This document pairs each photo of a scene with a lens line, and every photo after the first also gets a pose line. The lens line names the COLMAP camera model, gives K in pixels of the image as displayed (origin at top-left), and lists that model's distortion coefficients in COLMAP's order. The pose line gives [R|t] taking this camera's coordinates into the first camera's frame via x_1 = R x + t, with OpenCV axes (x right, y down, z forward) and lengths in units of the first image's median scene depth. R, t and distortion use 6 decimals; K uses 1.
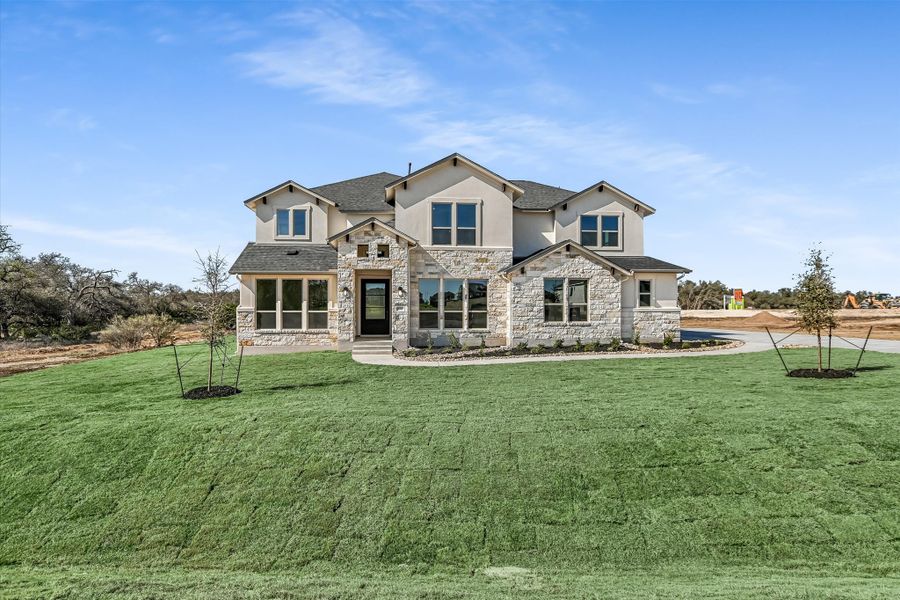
lens RADIAL K [[526.7, 0, 450.0], [0, 526.7, 300.0], [0, 0, 1]] dist [0.000629, 0.000827]
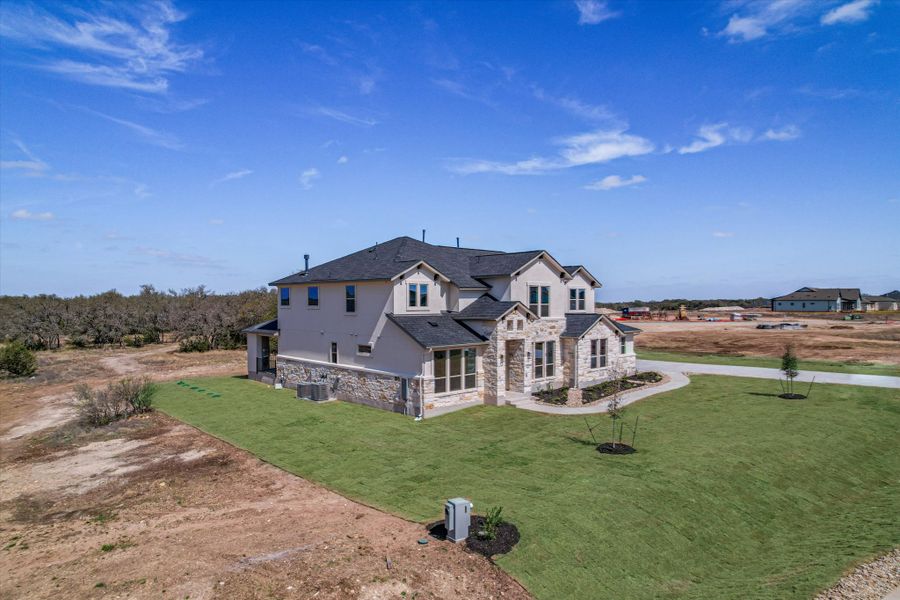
lens RADIAL K [[565.9, 0, 450.0], [0, 565.9, 300.0], [0, 0, 1]] dist [-0.086248, 0.079931]
pose [[0.795760, 0.002942, 0.605605, -1.061631], [-0.003458, 0.999994, -0.000314, -0.147022], [-0.605602, -0.001844, 0.795765, -0.017357]]
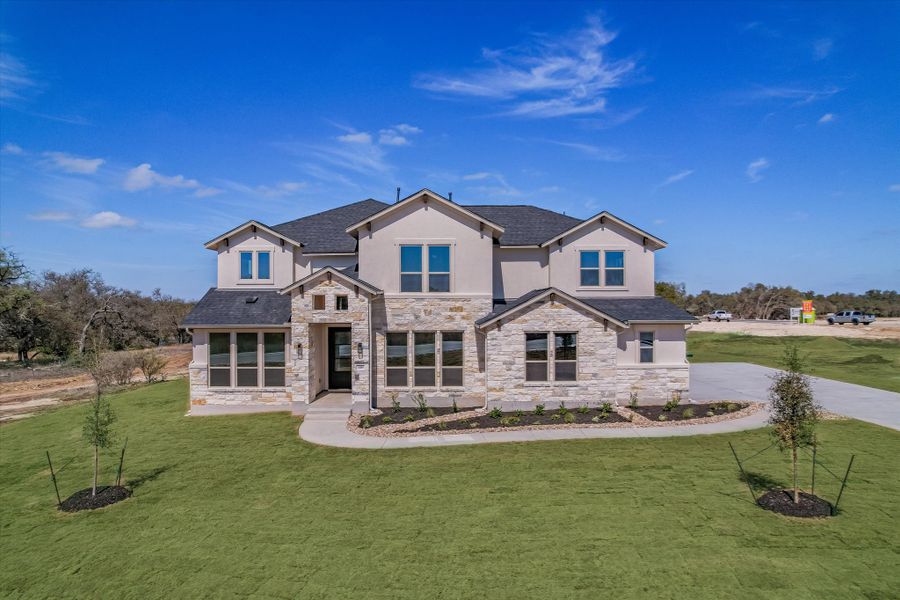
lens RADIAL K [[565.9, 0, 450.0], [0, 565.9, 300.0], [0, 0, 1]] dist [-0.086248, 0.079931]
pose [[0.995834, -0.004372, -0.091077, 0.136085], [0.003991, 0.999983, -0.004362, -0.087419], [0.091095, 0.003980, 0.995834, 0.060972]]
